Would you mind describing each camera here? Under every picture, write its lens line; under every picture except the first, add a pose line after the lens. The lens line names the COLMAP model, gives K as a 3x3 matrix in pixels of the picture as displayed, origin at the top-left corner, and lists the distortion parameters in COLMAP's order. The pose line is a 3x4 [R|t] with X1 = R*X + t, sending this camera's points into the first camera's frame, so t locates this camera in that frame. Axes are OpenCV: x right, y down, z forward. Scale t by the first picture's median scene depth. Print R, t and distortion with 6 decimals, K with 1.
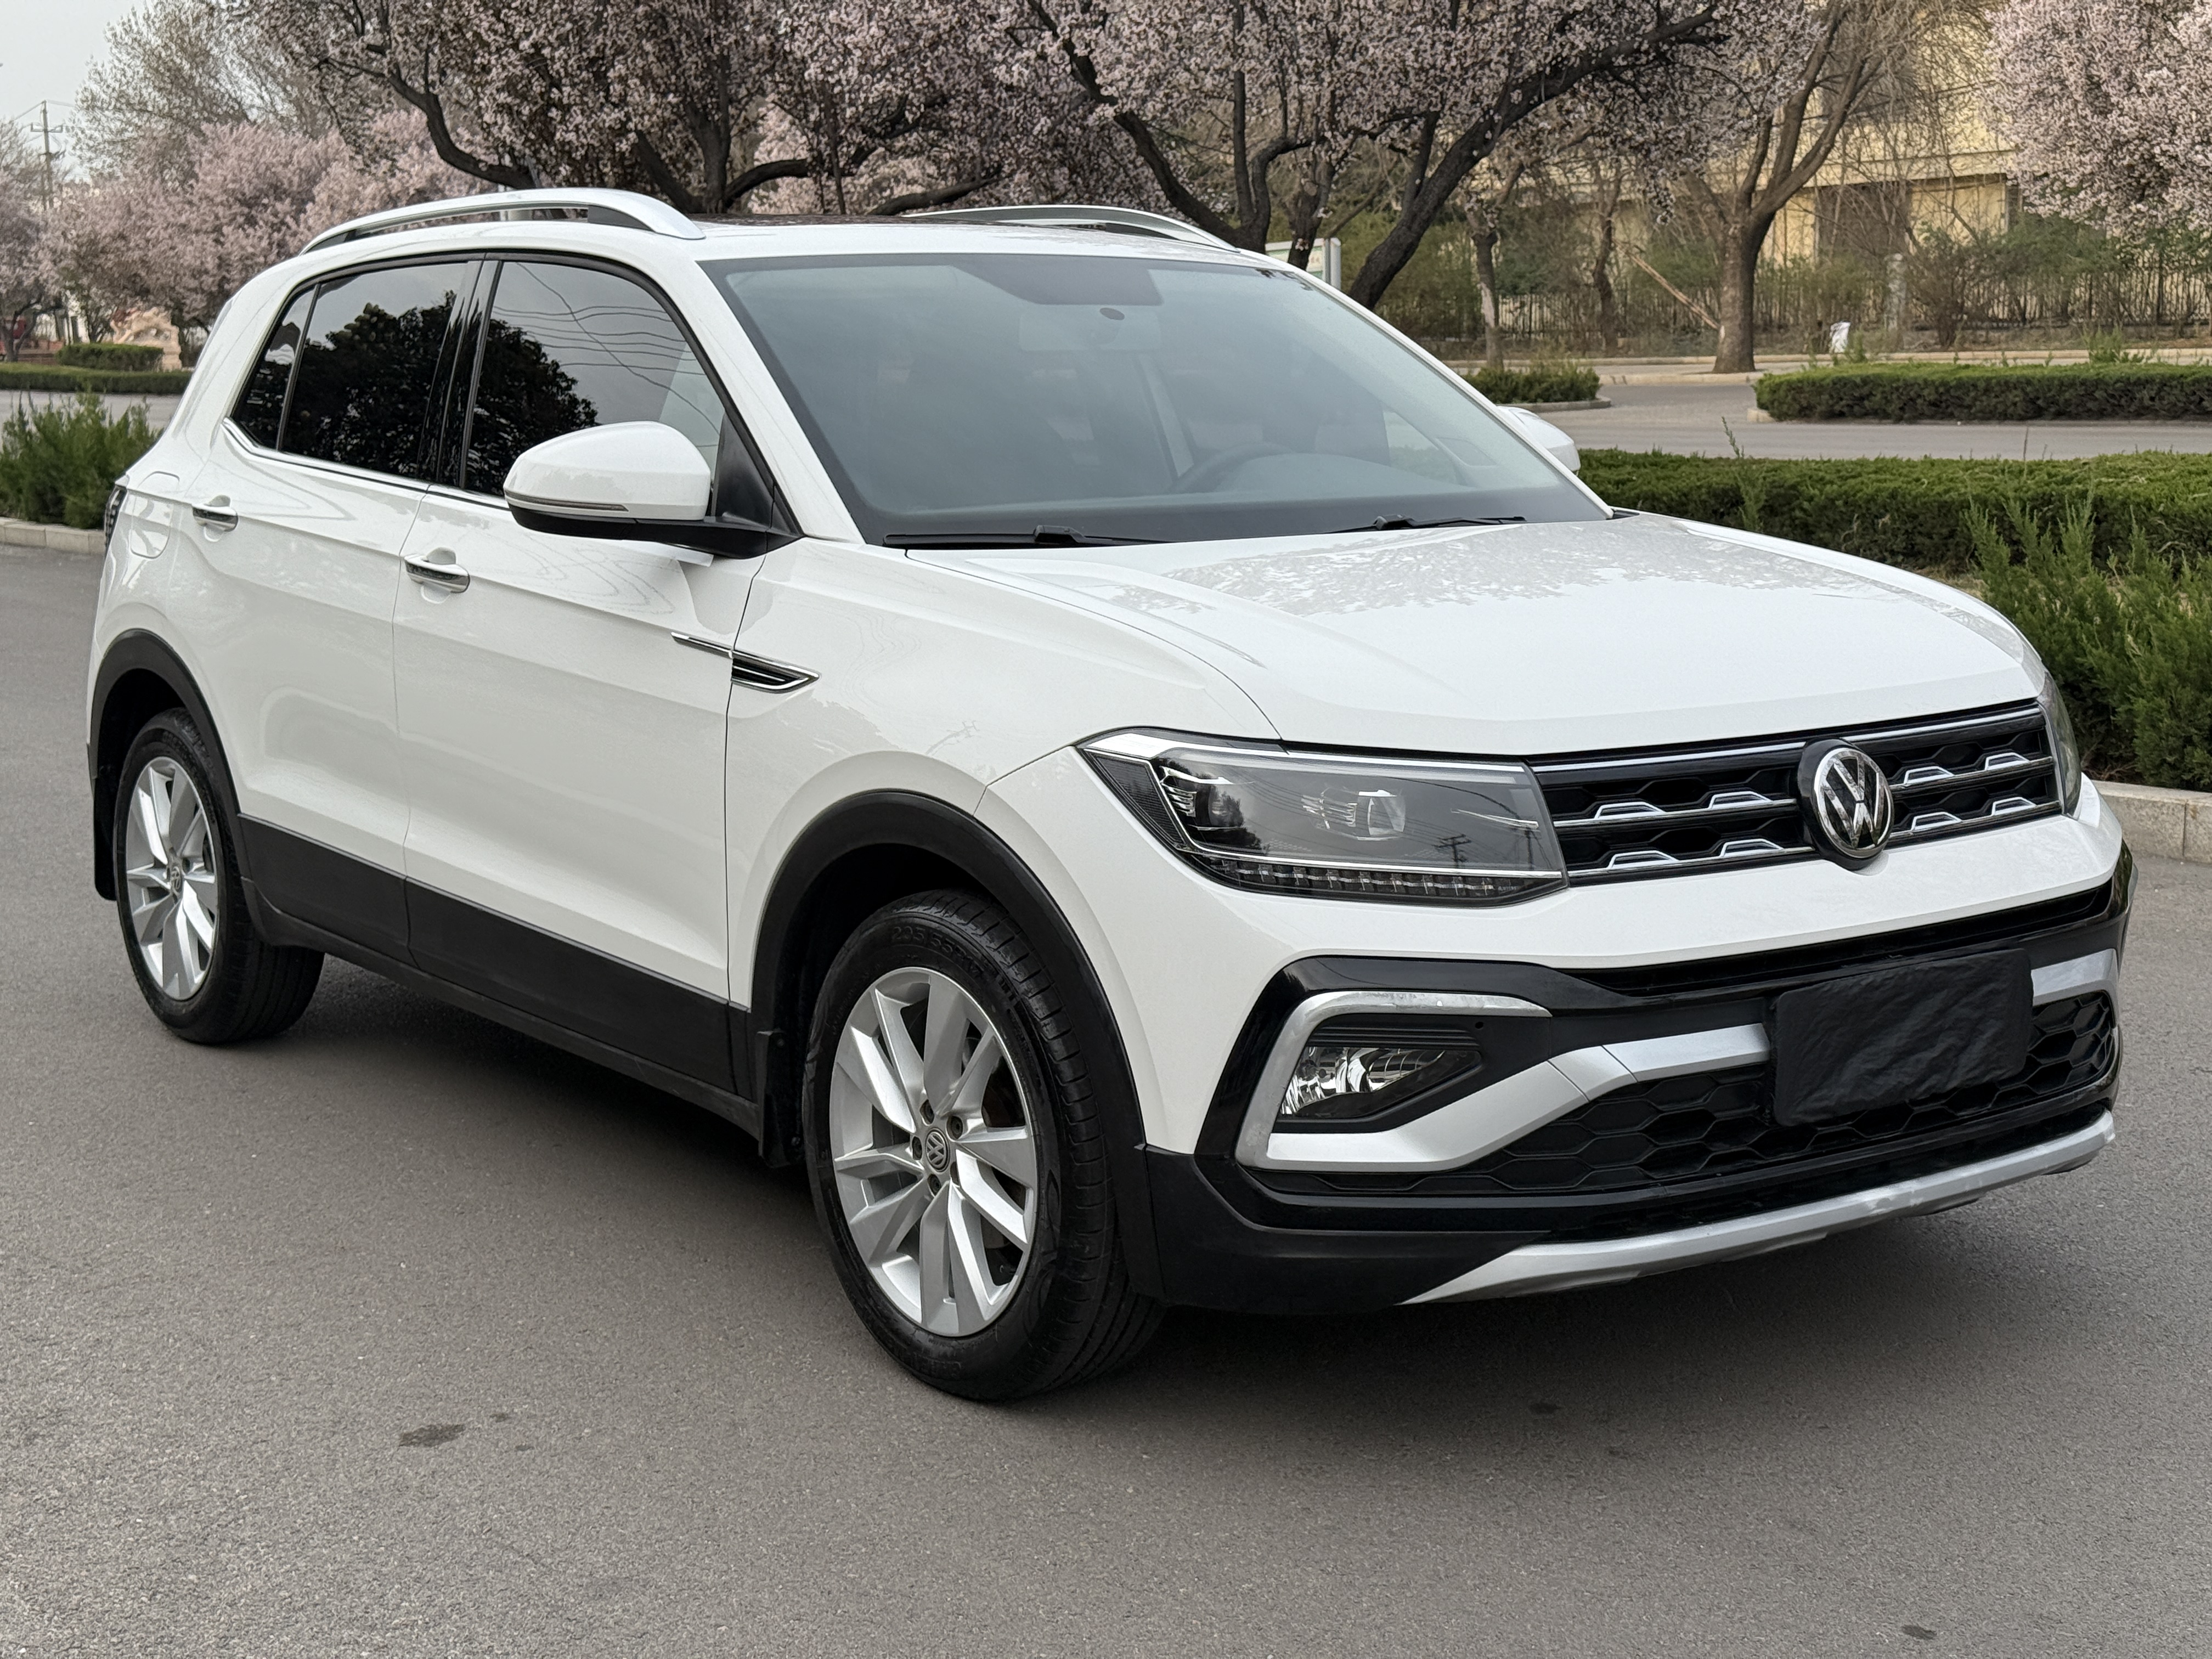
lens RADIAL K [[3035.6, 0, 1100.5], [0, 3035.6, 838.1], [0, 0, 1]] dist [0.220900, -0.524201]
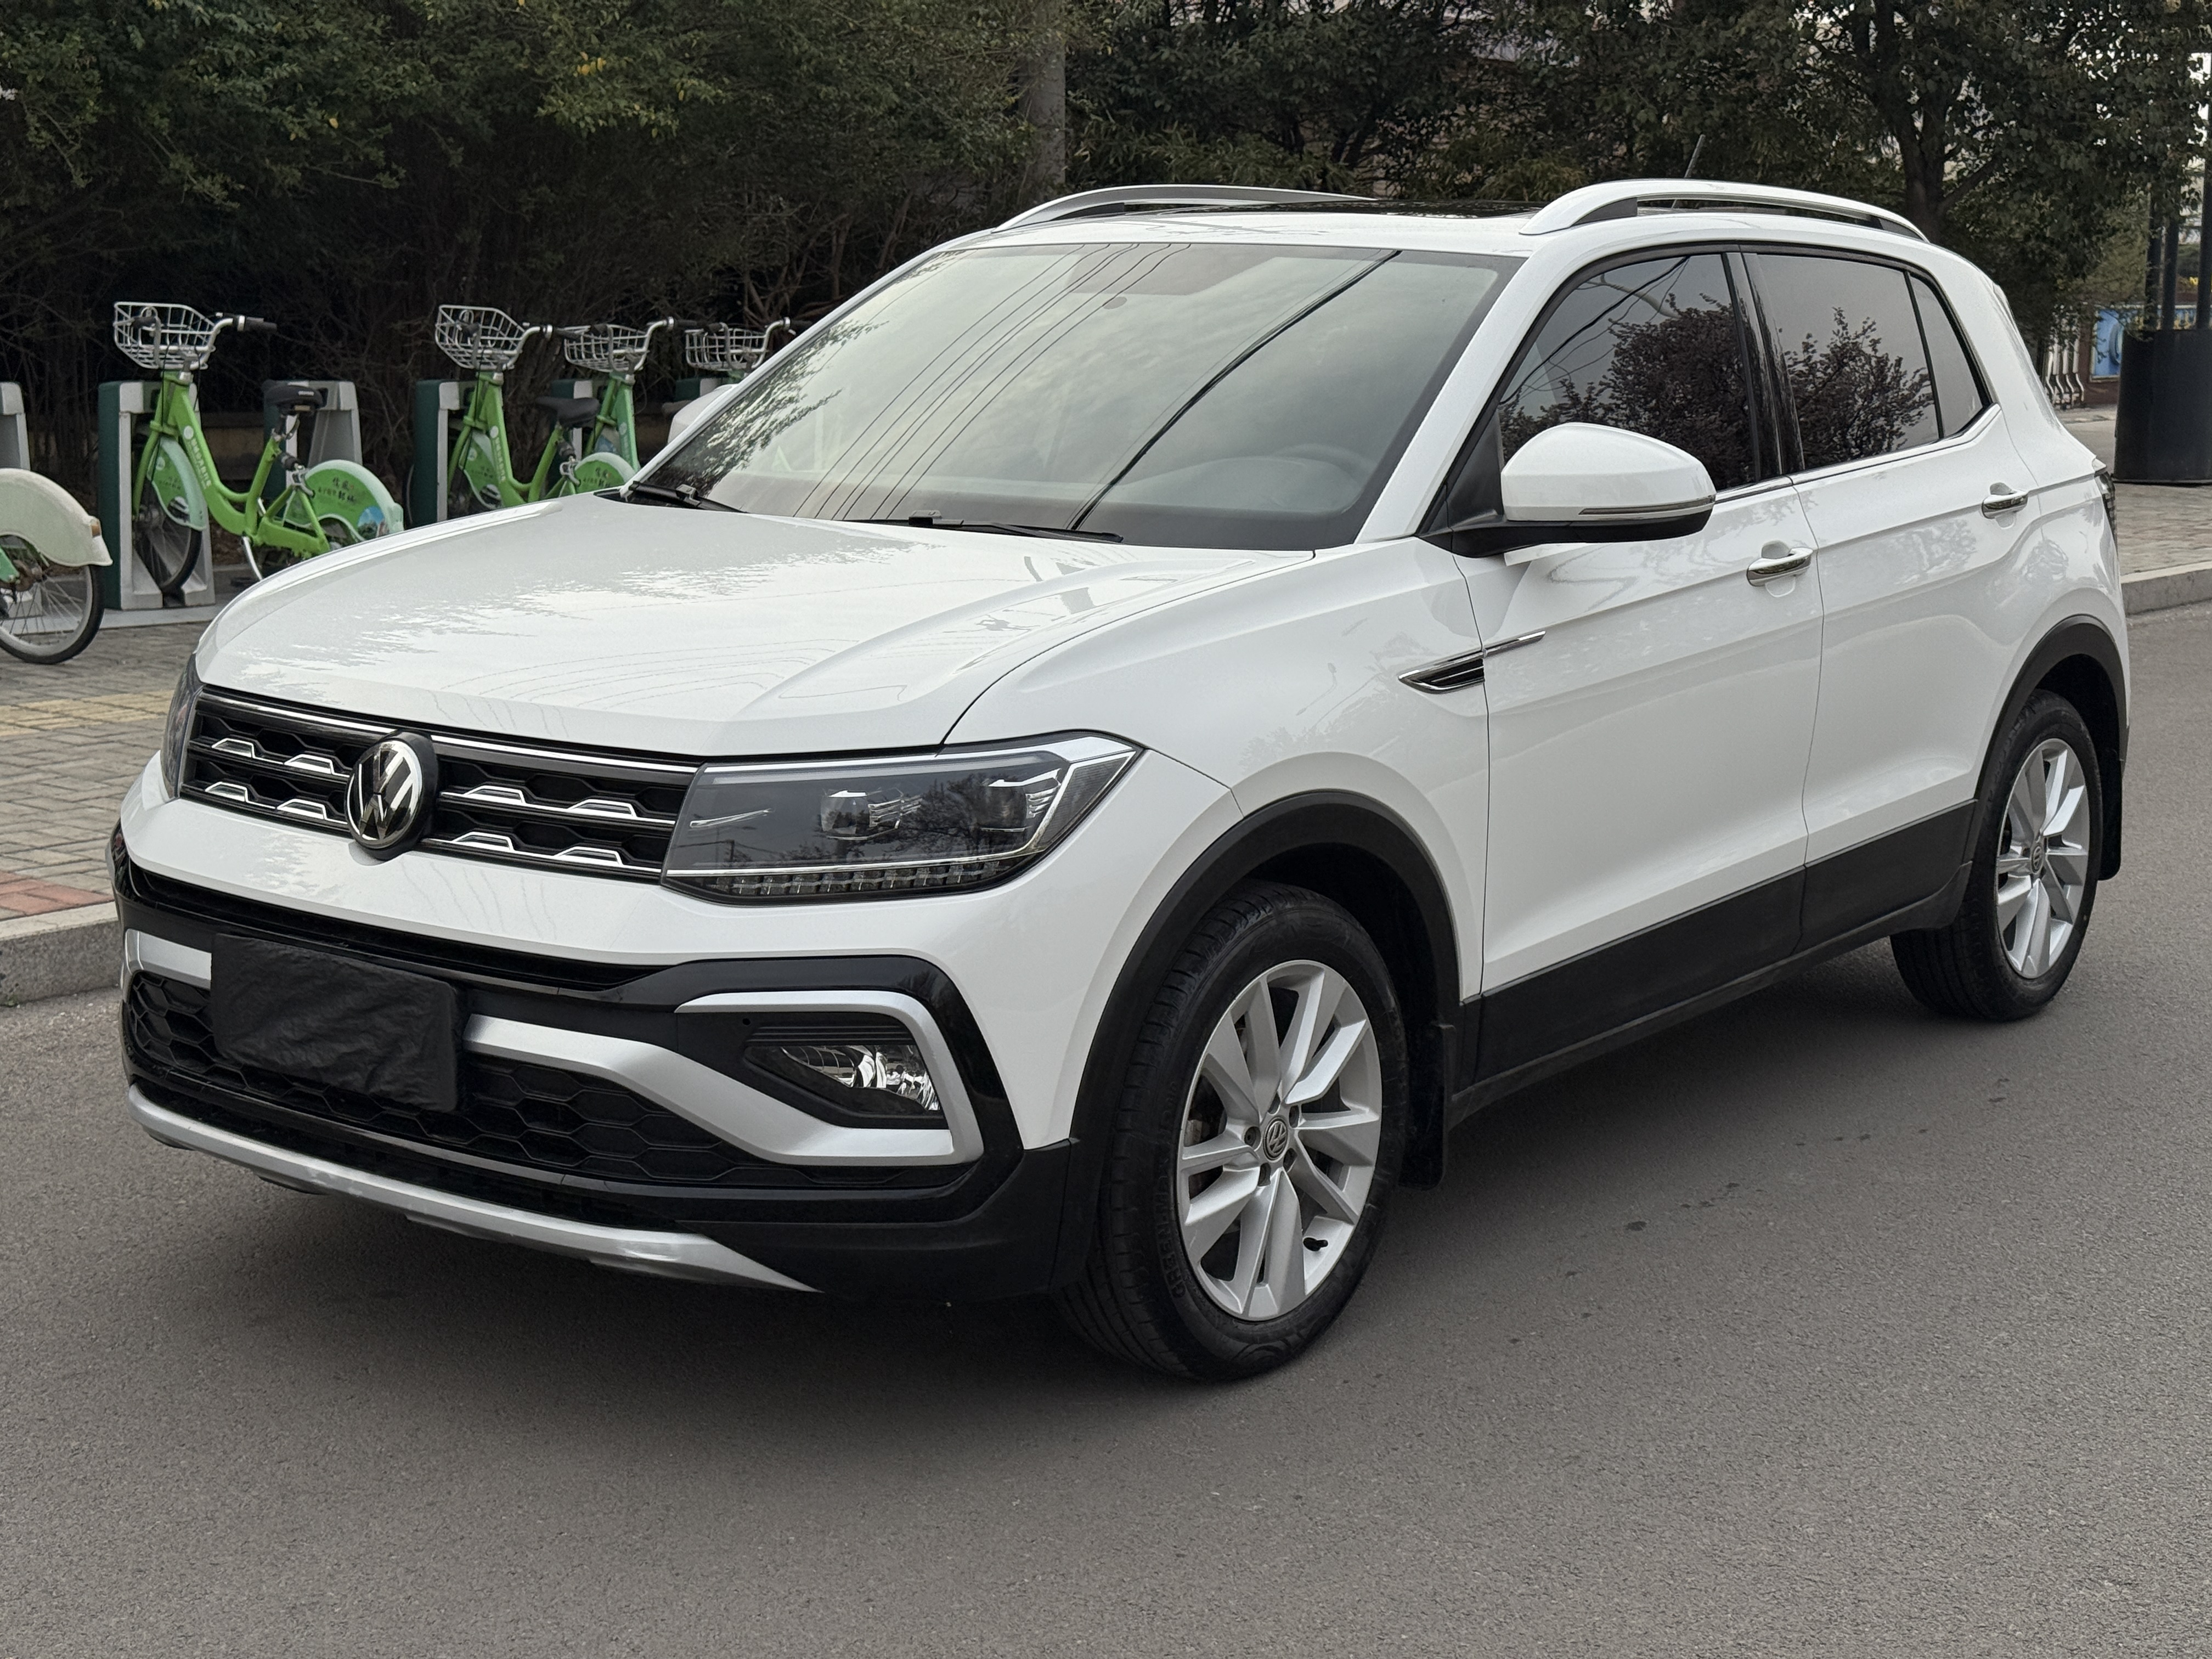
lens RADIAL K [[3035.6, 0, 1100.5], [0, 3035.6, 838.1], [0, 0, 1]] dist [0.220900, -0.524201]
pose [[0.257163, 0.180337, -0.949392, 1.274396], [-0.162890, 0.976466, 0.141358, -0.180004], [0.952541, 0.118294, 0.280486, 0.939647]]
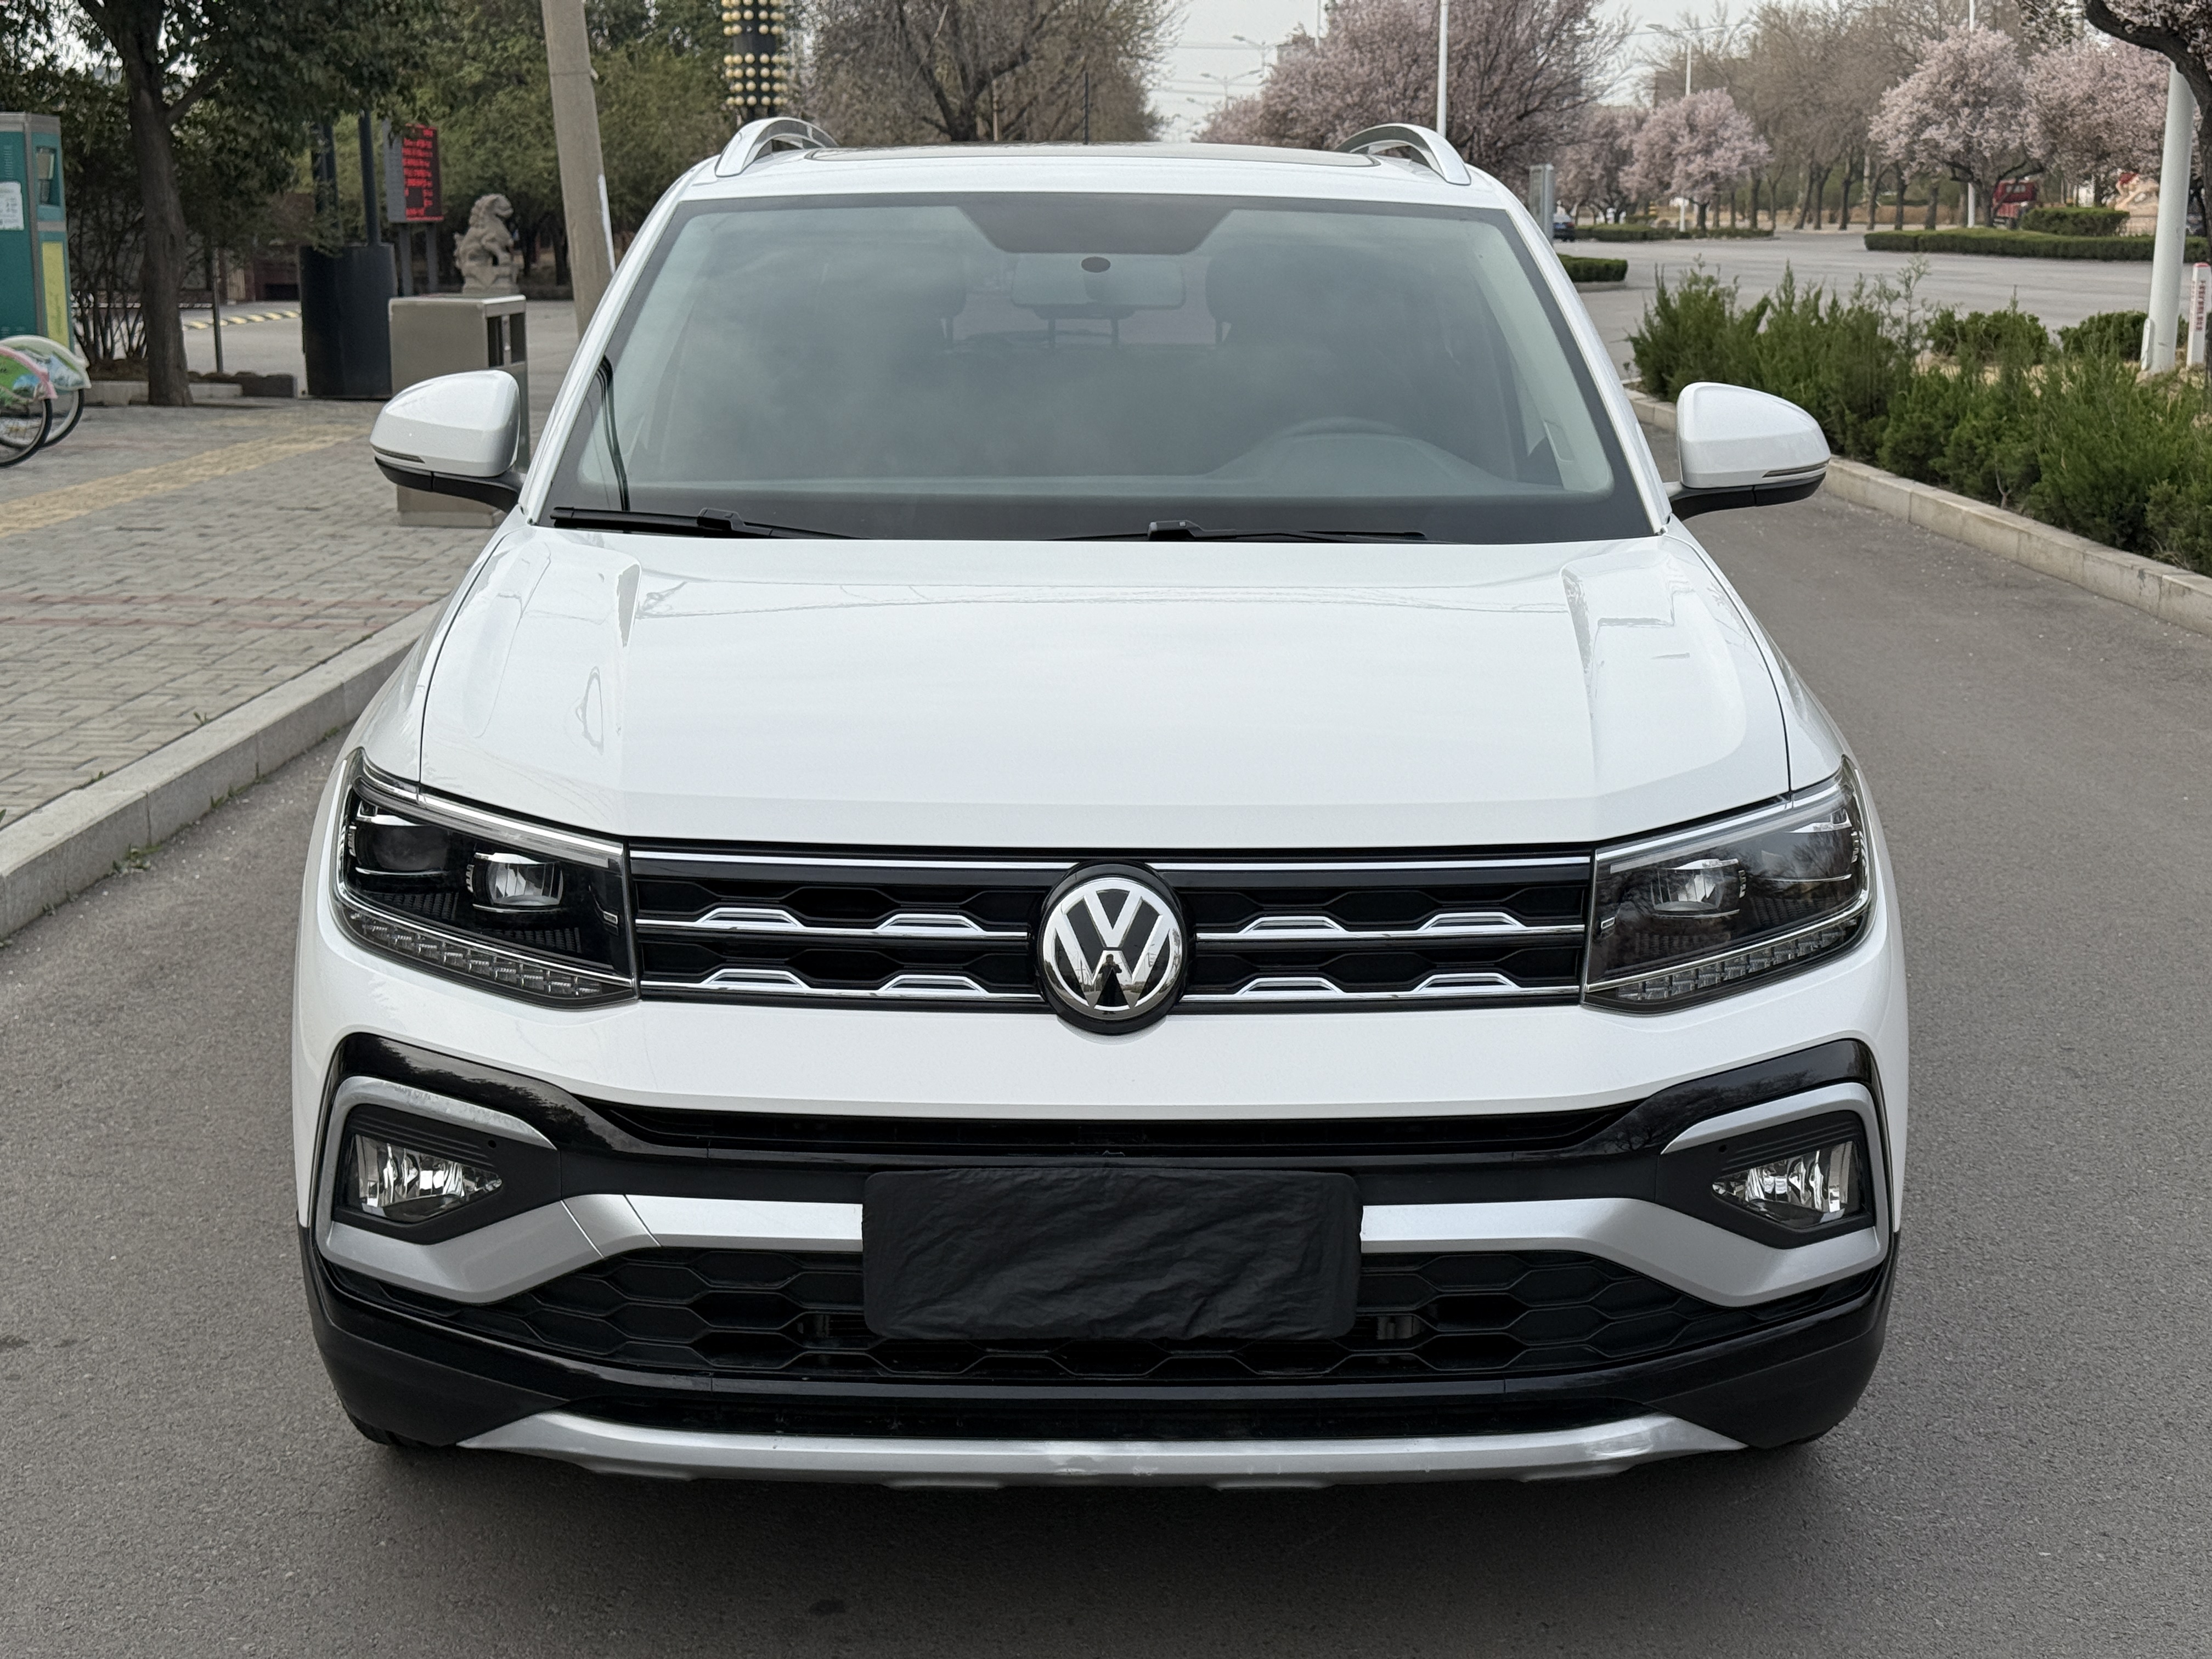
lens RADIAL K [[3035.6, 0, 1100.5], [0, 3035.6, 838.1], [0, 0, 1]] dist [0.220900, -0.524201]
pose [[0.812117, 0.130824, -0.568640, 0.675111], [-0.106229, 0.991404, 0.076374, -0.097504], [0.573743, -0.001619, 0.819034, 0.365559]]
